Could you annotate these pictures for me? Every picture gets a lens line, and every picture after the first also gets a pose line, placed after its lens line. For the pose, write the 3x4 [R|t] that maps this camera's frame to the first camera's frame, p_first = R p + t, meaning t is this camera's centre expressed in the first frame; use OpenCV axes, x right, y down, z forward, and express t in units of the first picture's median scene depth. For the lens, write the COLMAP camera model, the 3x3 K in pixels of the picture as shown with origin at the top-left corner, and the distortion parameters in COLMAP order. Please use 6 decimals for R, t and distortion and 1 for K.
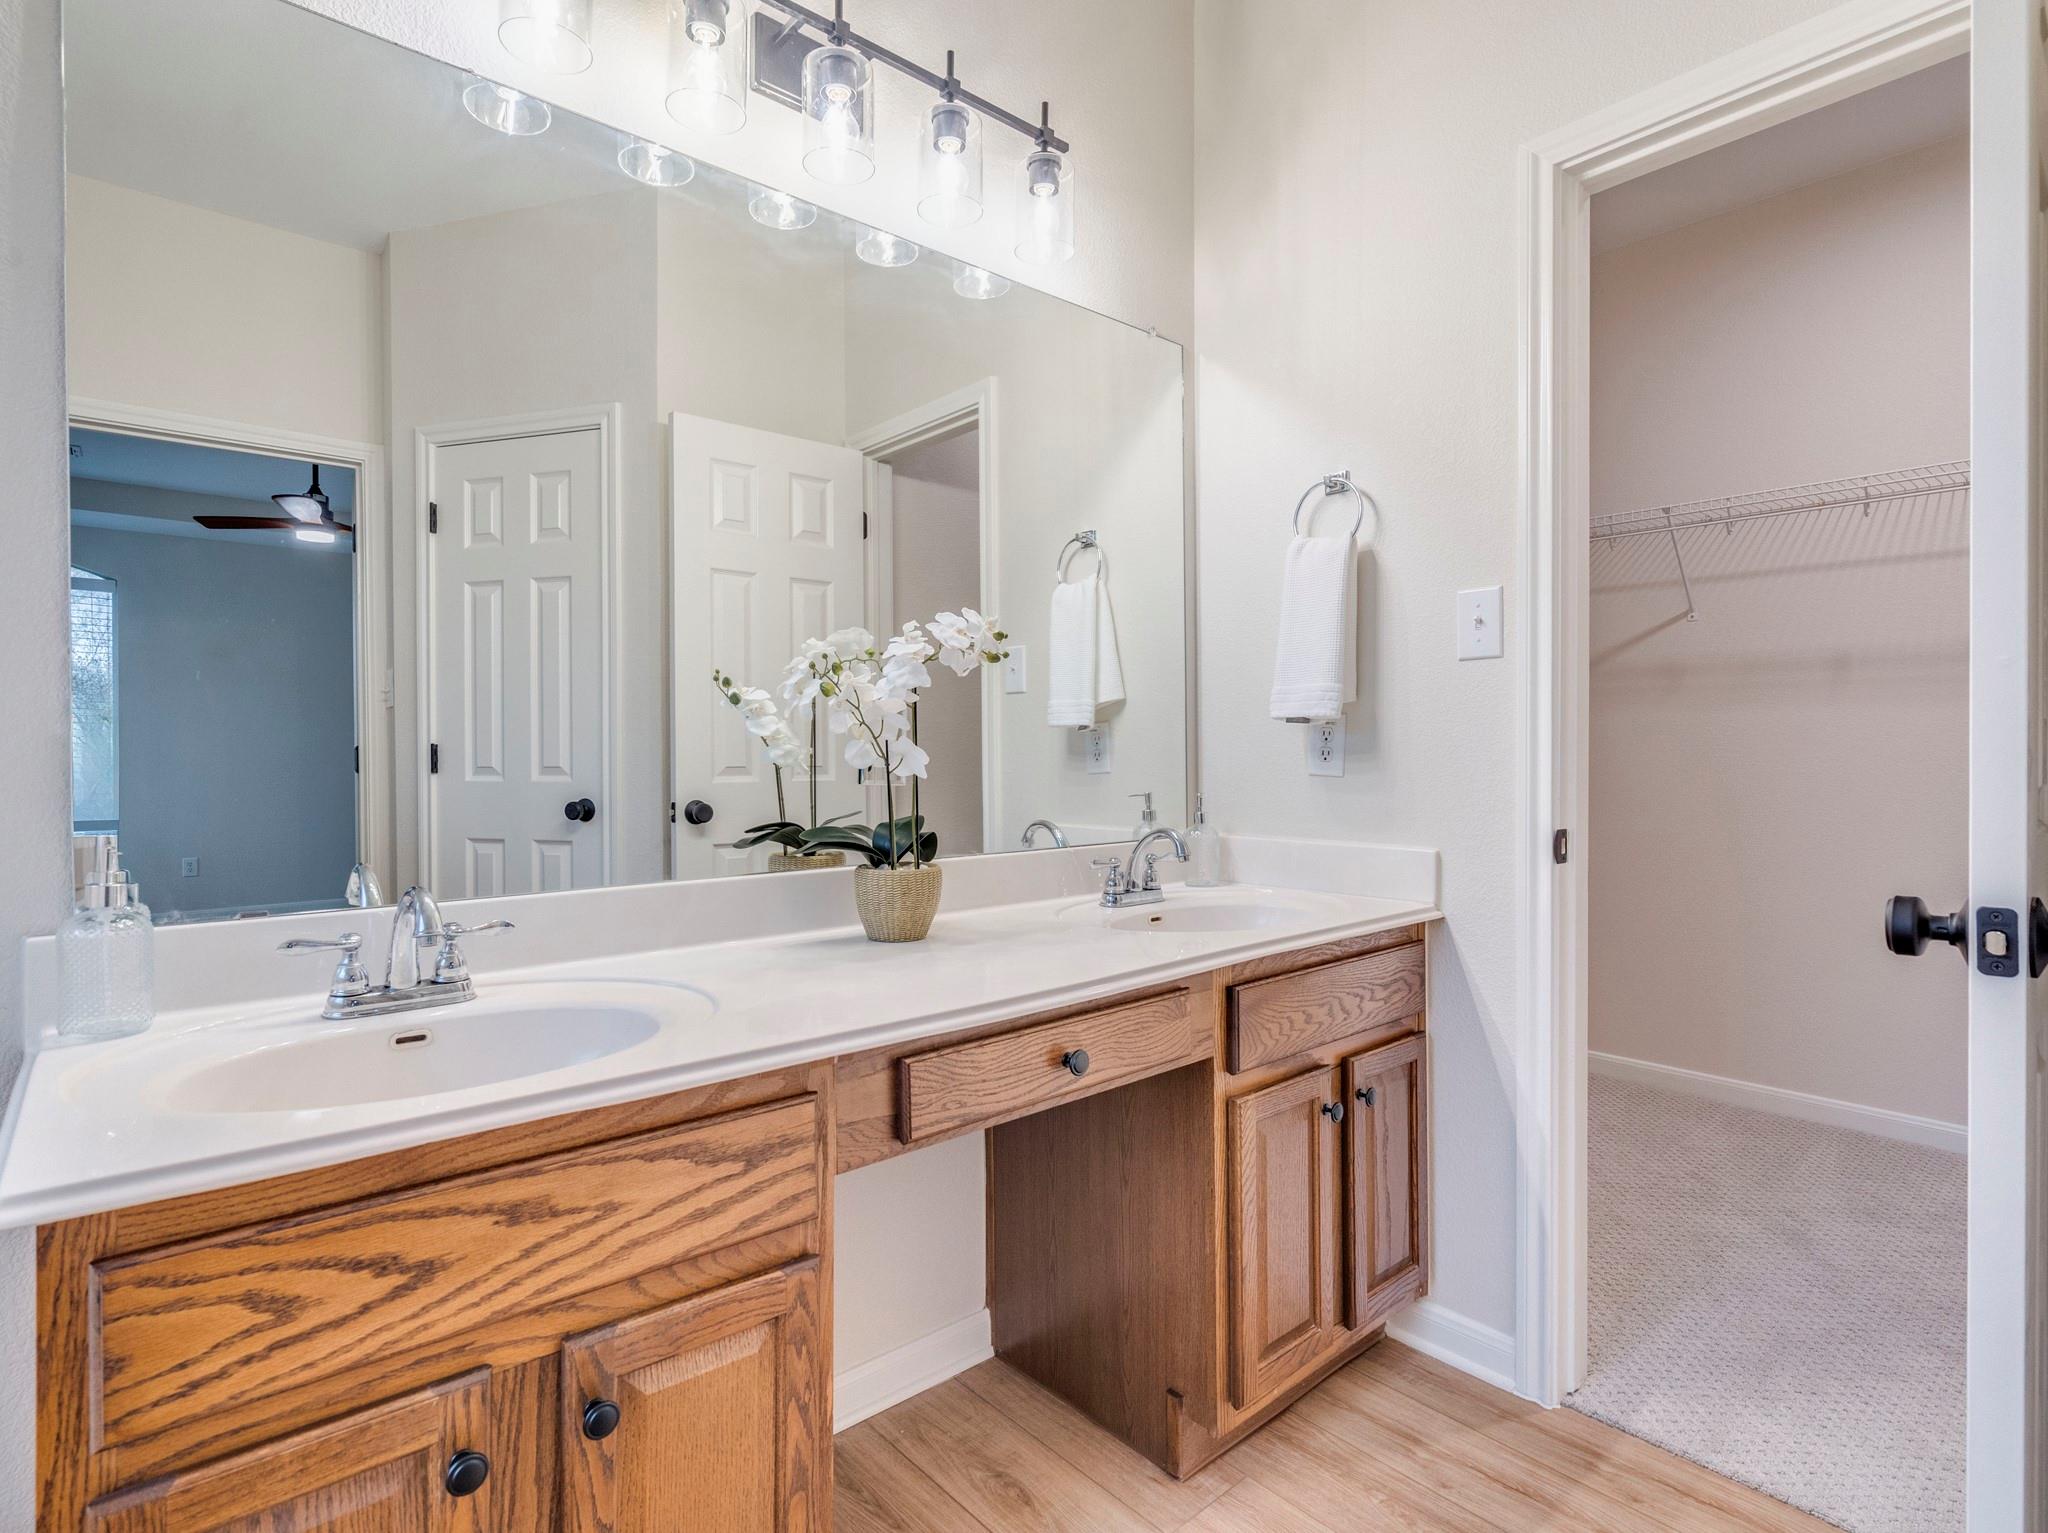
lens RADIAL K [[1046.7, 0, 1034.8], [0, 1046.7, 762.6], [0, 0, 1]] dist [-0.001523, -0.000294]
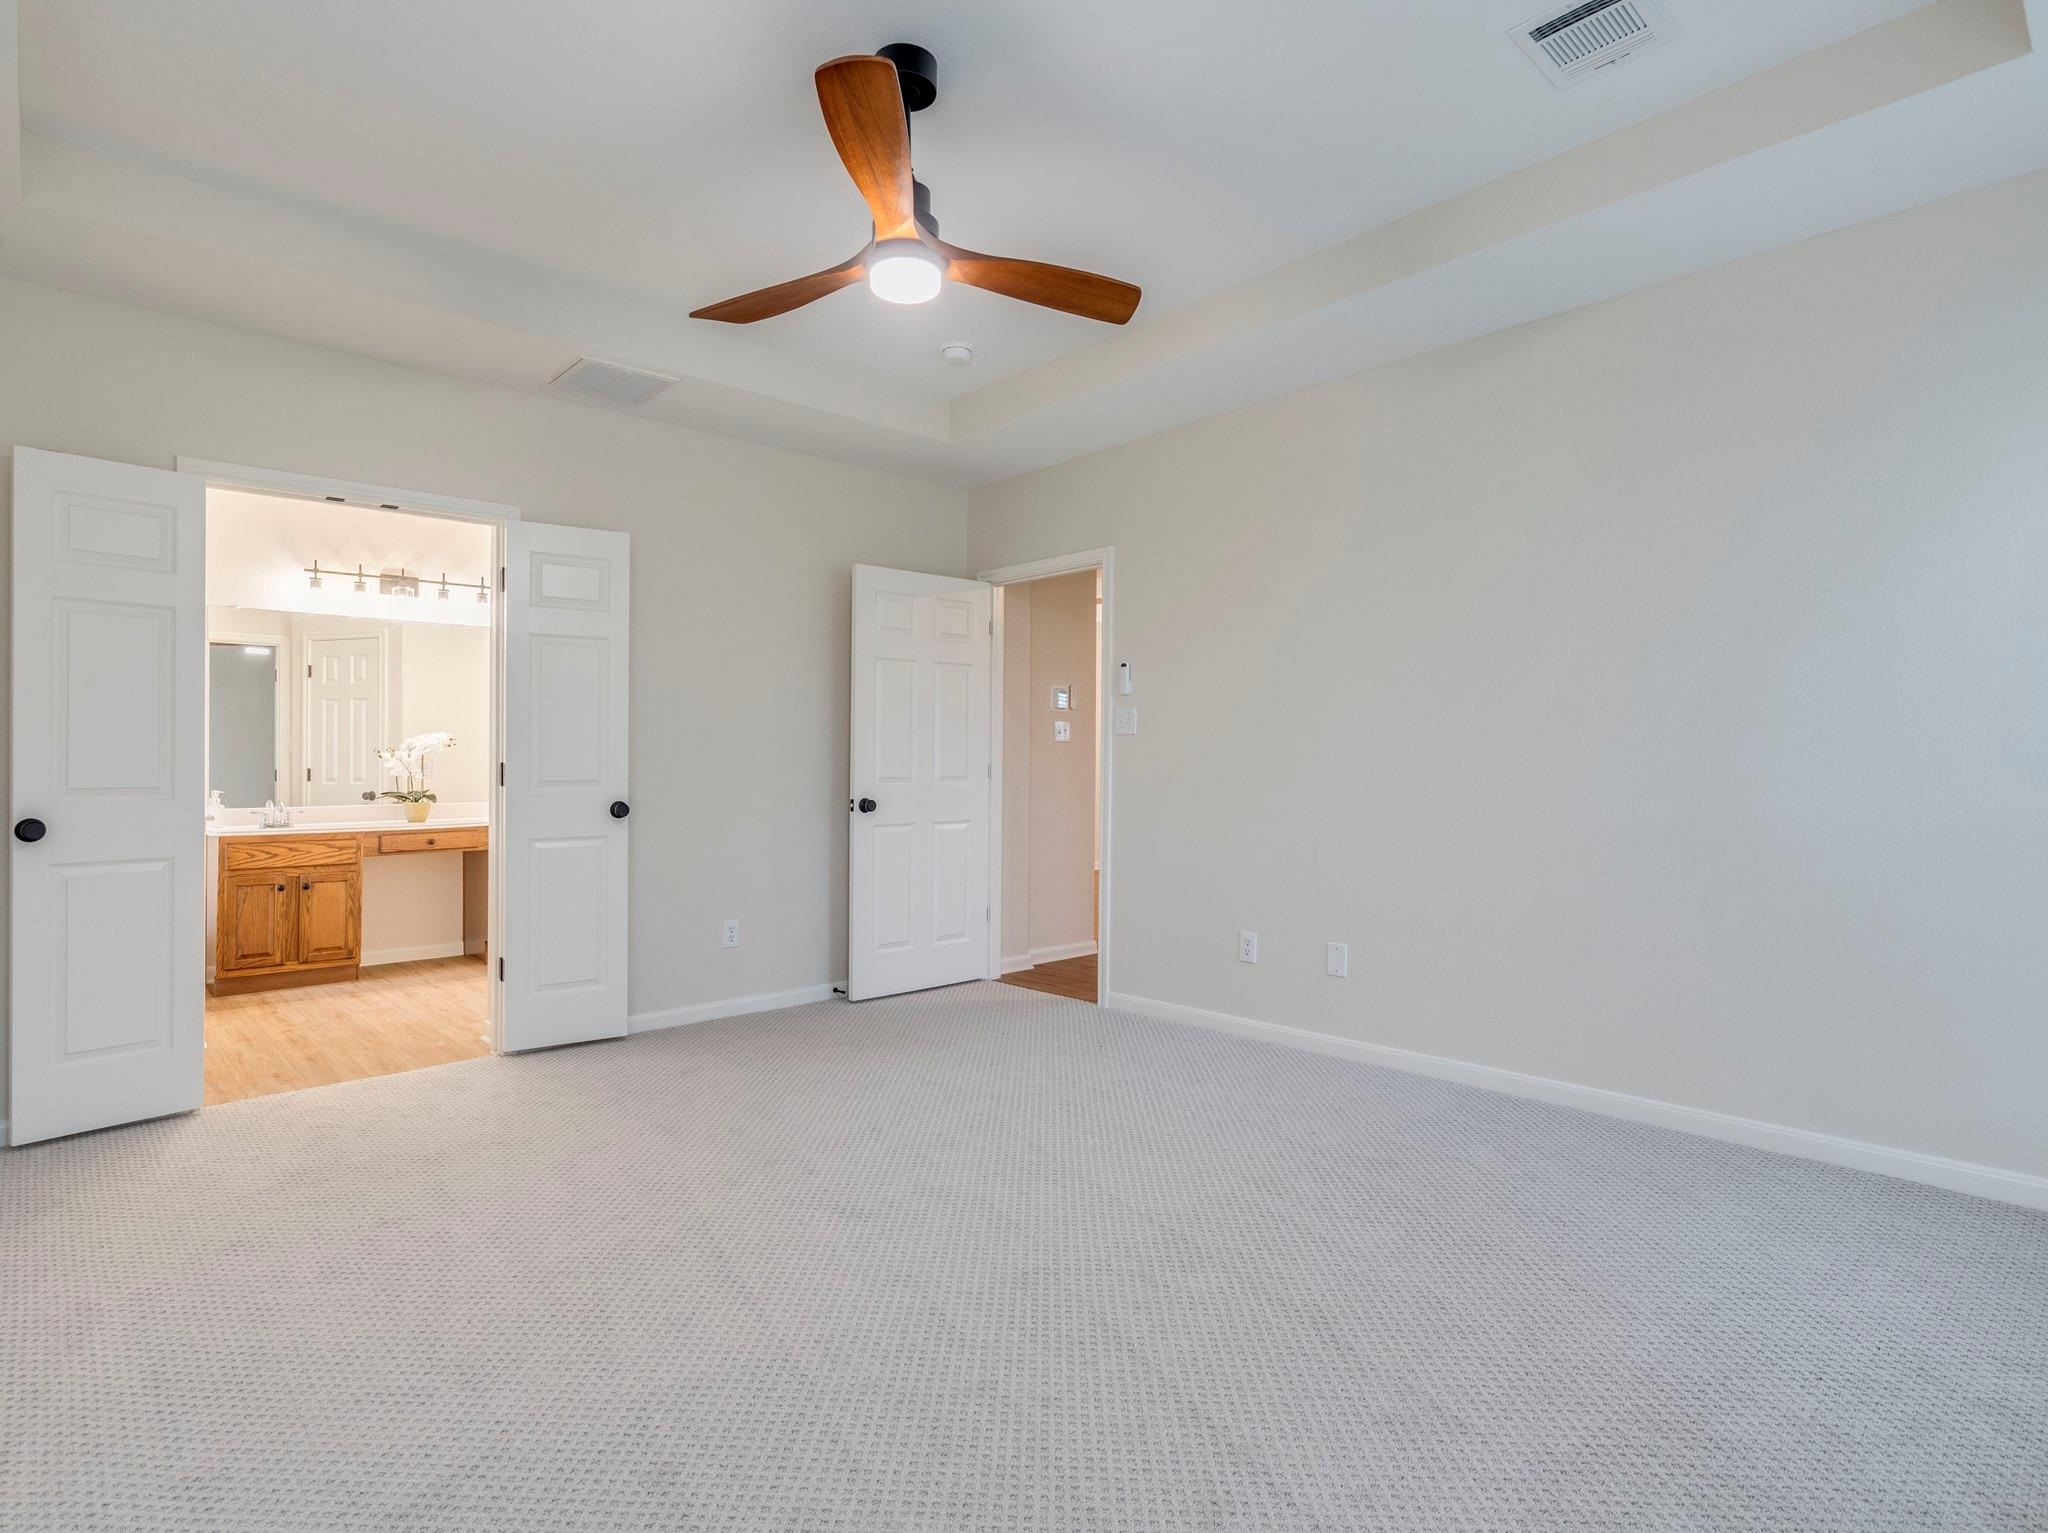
lens RADIAL K [[1079.3, 0, 1033.2], [0, 1079.3, 753.1], [0, 0, 1]] dist [-0.002378, 0.000308]
pose [[0.999759, -0.003956, 0.021598, 1.308058], [0.004469, 0.999707, -0.023770, 0.015550], [-0.021498, 0.023861, 0.999484, -1.905905]]
